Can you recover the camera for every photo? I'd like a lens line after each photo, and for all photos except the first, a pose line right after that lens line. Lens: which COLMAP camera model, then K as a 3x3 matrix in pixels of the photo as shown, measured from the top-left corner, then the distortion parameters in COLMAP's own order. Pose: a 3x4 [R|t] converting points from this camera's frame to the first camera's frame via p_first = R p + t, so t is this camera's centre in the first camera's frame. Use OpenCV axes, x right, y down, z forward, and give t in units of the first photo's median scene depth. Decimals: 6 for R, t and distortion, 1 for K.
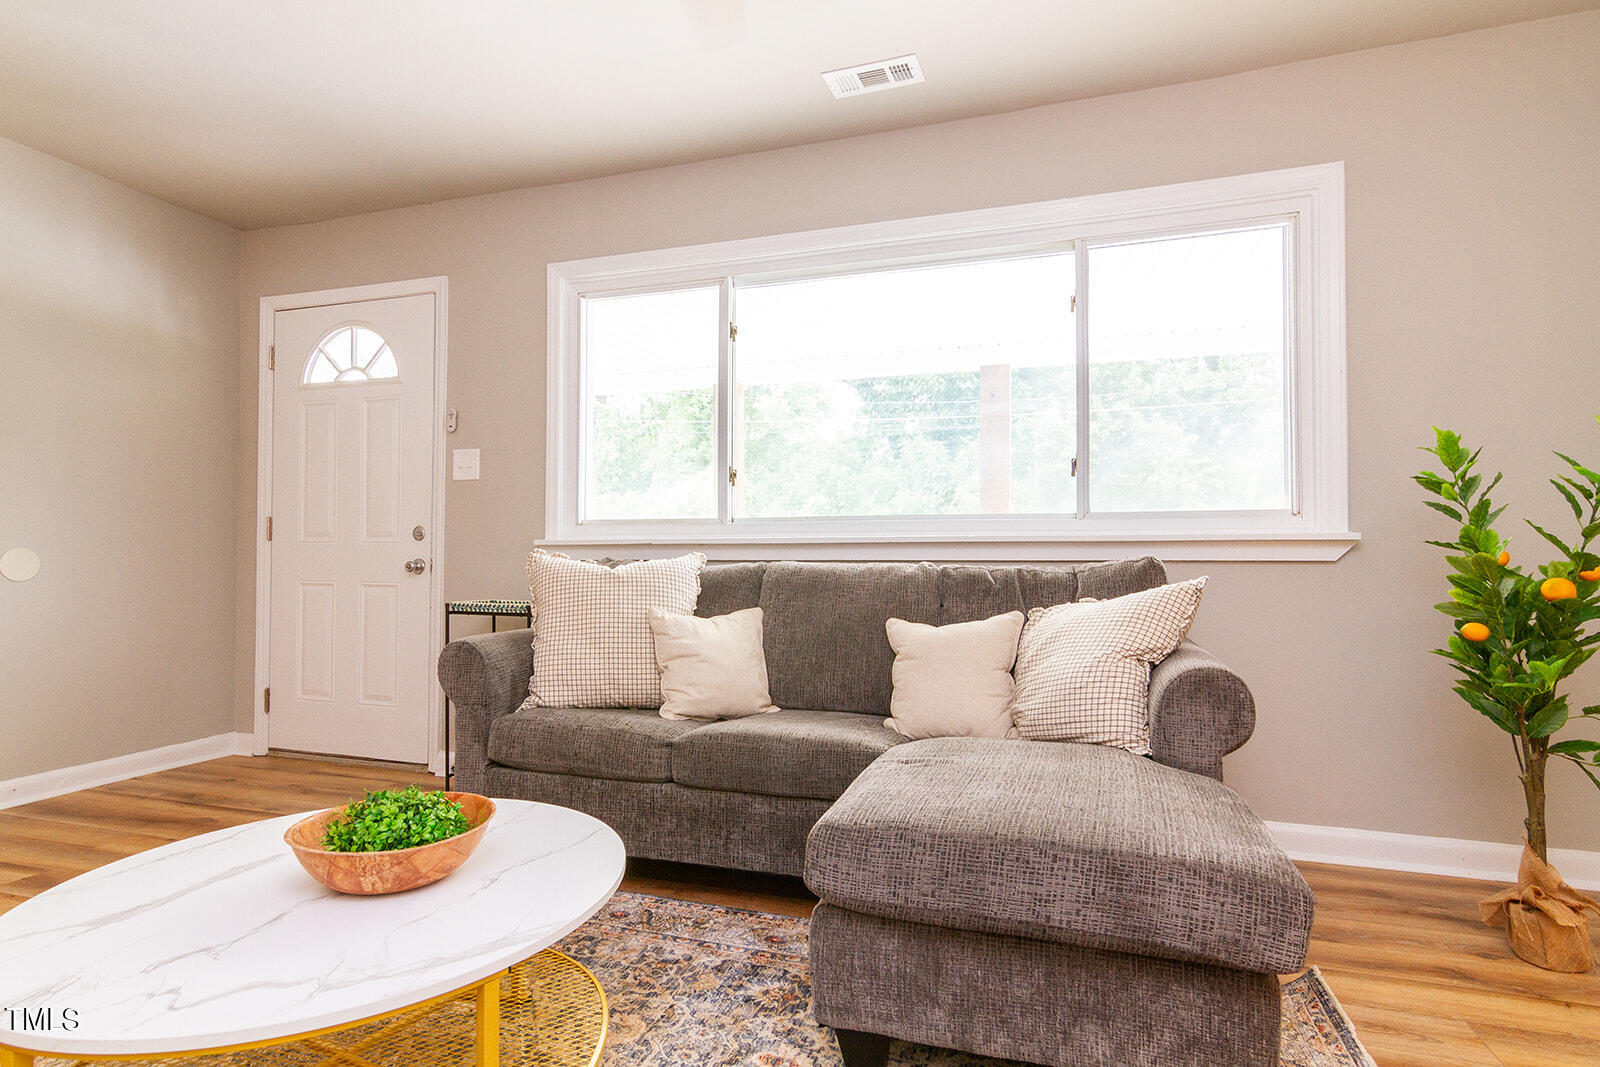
lens RADIAL K [[806.7, 0, 800.0], [0, 806.7, 533.5], [0, 0, 1]] dist [-0.018882, 0.000289]
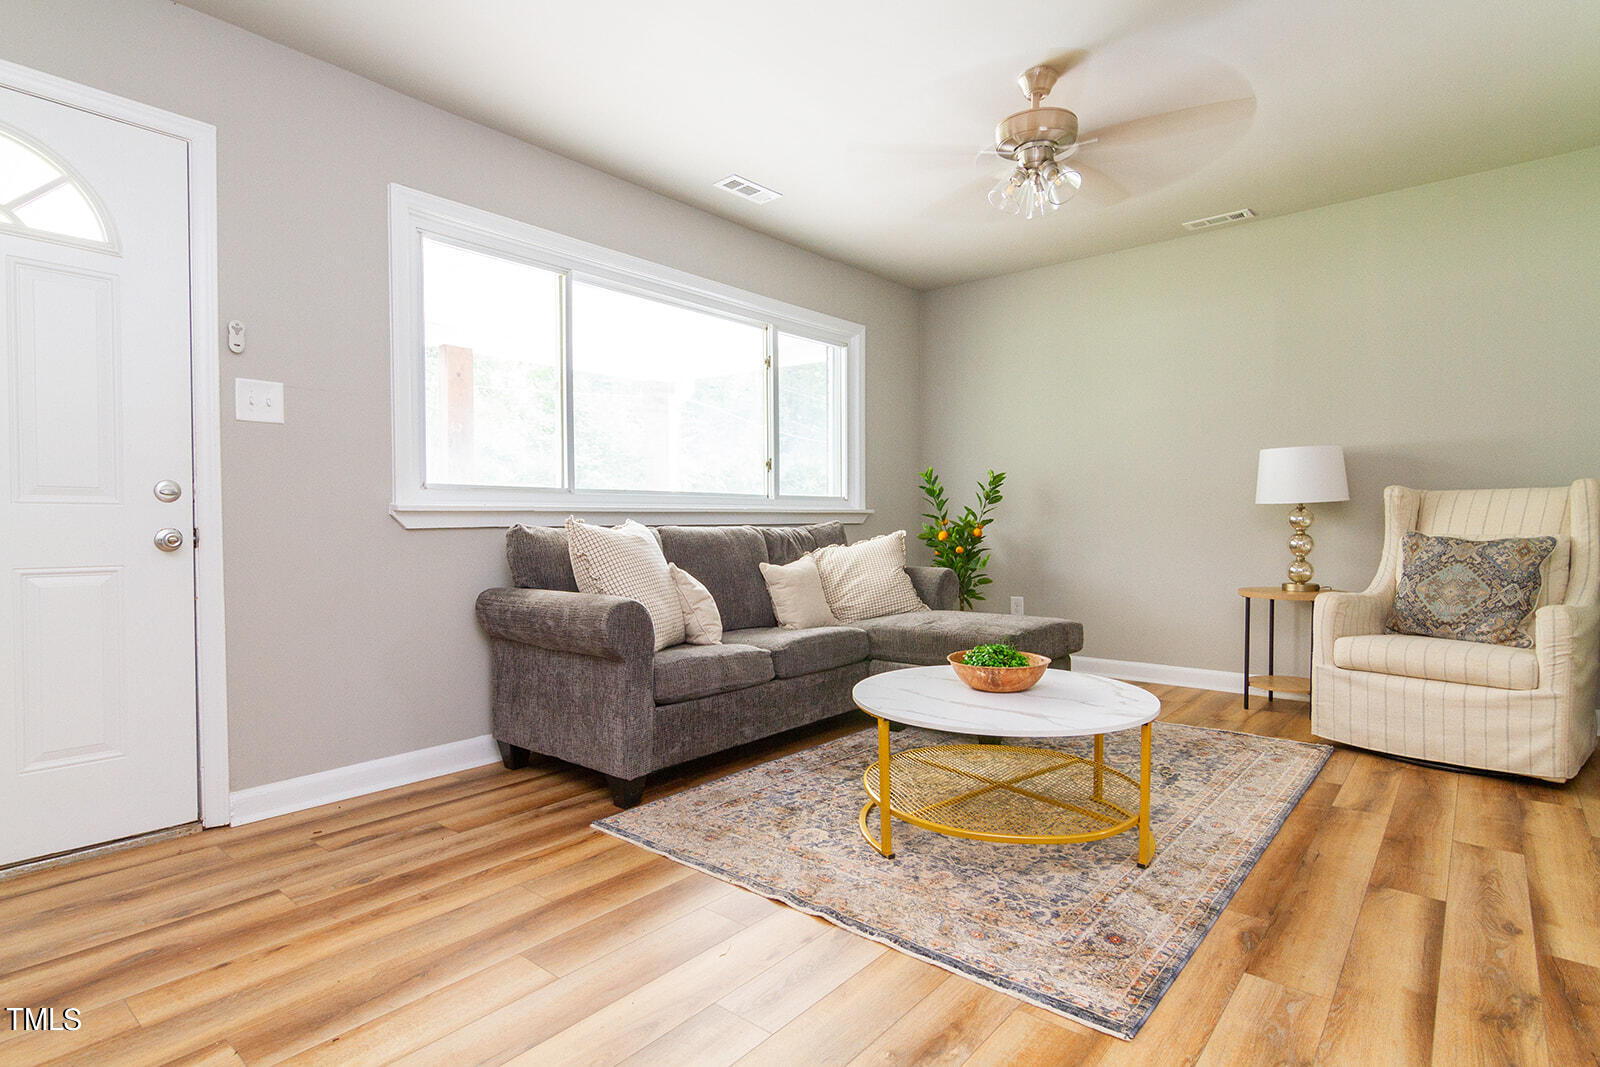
lens RADIAL K [[825.4, 0, 800.0], [0, 825.4, 533.5], [0, 0, 1]] dist [0.004061, 0.000036]
pose [[0.376659, -0.013756, 0.926250, -0.974603], [-0.017339, 0.999610, 0.021896, 0.012066], [-0.926190, -0.024308, 0.376273, 0.257434]]
